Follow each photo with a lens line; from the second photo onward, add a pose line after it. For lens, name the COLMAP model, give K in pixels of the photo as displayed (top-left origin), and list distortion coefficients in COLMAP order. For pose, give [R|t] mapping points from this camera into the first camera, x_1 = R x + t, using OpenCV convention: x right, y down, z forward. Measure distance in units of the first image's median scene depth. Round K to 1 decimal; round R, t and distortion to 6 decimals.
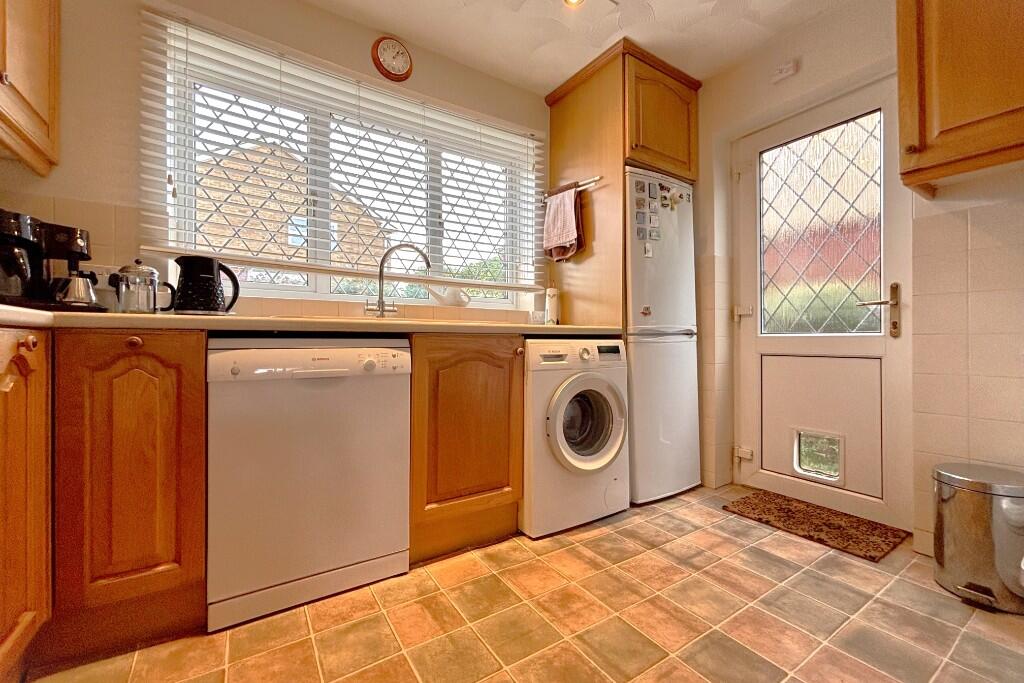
lens RADIAL K [[416.6, 0, 511.0], [0, 416.6, 339.6], [0, 0, 1]] dist [-0.000972, 0.000181]
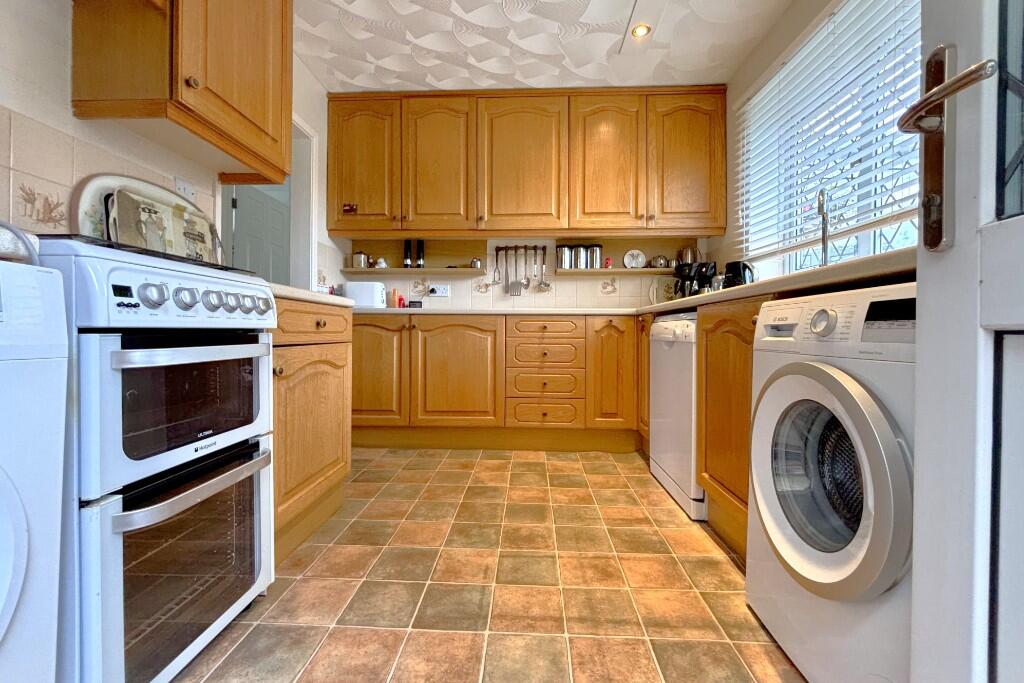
lens RADIAL K [[416.6, 0, 512.1], [0, 416.6, 335.7], [0, 0, 1]] dist [-0.000972, 0.000181]
pose [[-0.578227, 0.002682, -0.815872, 1.041049], [0.001268, 0.999996, 0.002388, 0.066069], [0.815875, 0.000346, -0.578228, 1.377815]]
